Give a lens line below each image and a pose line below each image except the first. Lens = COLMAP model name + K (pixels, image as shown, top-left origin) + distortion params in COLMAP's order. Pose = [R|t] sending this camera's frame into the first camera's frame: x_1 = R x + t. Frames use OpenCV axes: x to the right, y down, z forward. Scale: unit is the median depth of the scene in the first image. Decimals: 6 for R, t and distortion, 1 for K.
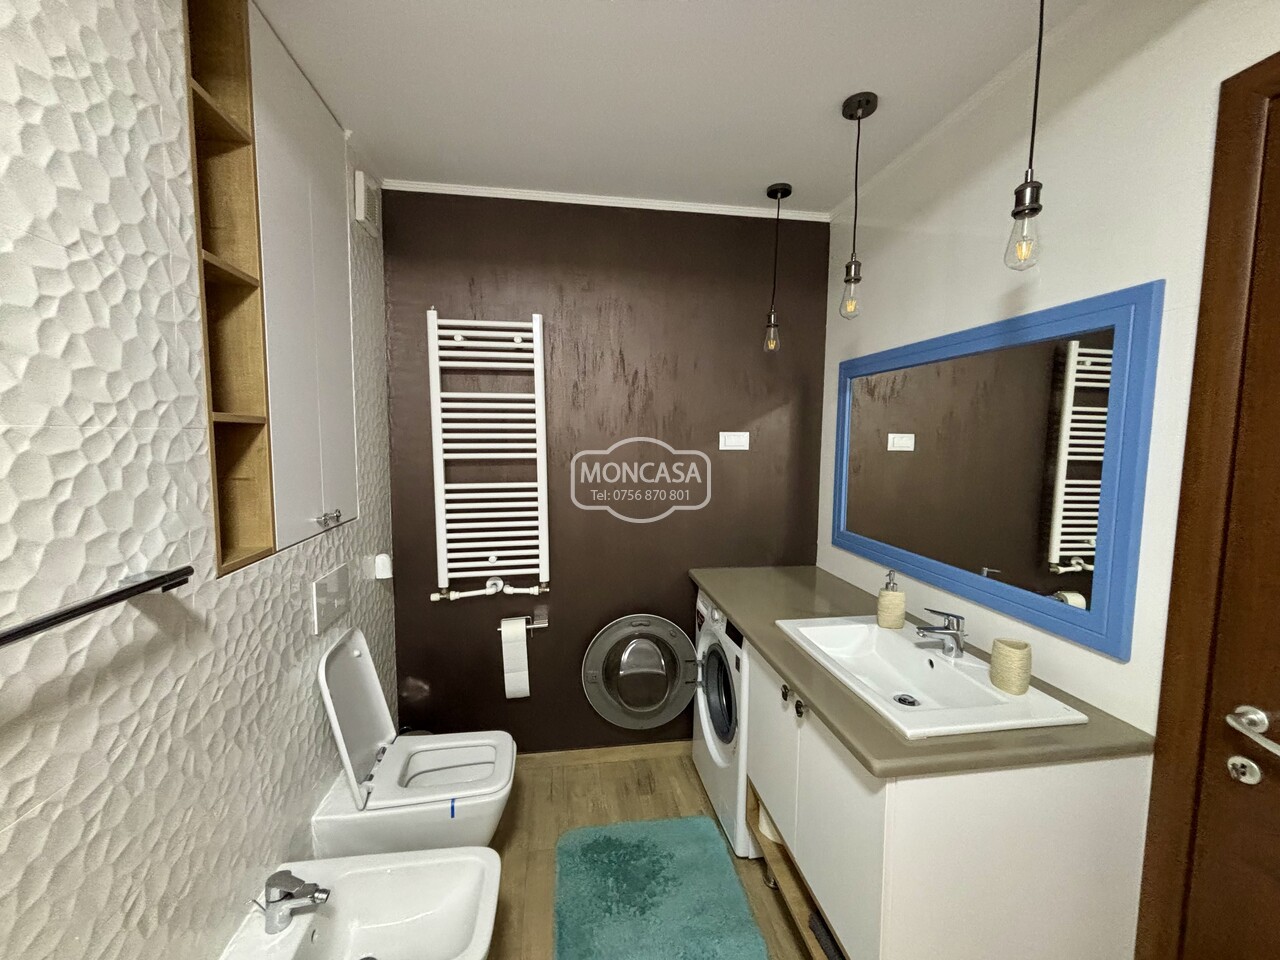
lens RADIAL K [[513.9, 0, 645.4], [0, 513.9, 483.4], [0, 0, 1]] dist [-0.002056, 0.000464]
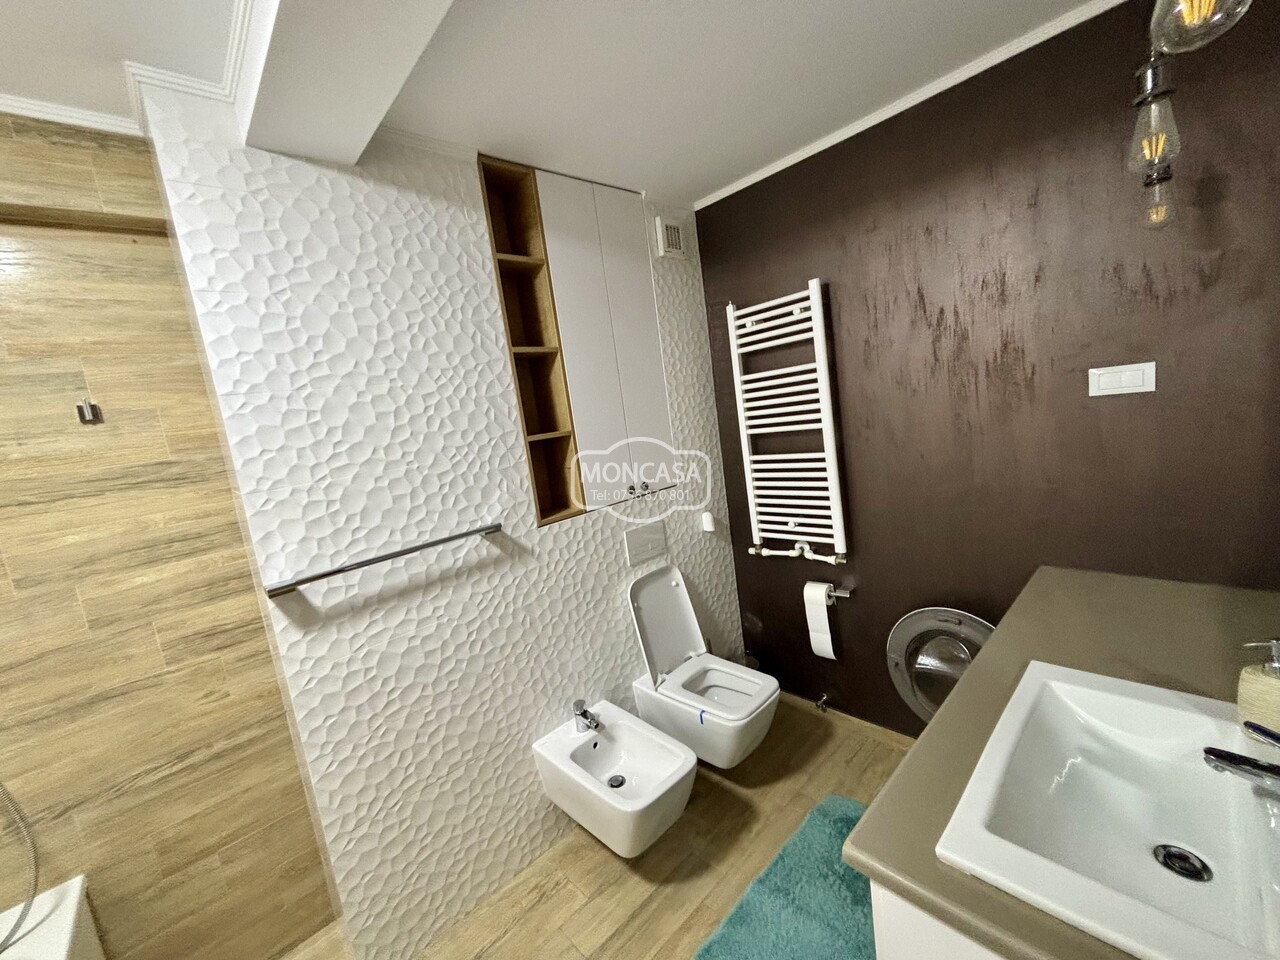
lens RADIAL K [[513.9, 0, 638.1], [0, 513.9, 484.3], [0, 0, 1]] dist [-0.002056, 0.000464]
pose [[0.542988, 0.044000, -0.838587, 0.514657], [0.061706, 0.993836, 0.092102, -0.066267], [0.837470, -0.101756, 0.536926, 0.201059]]
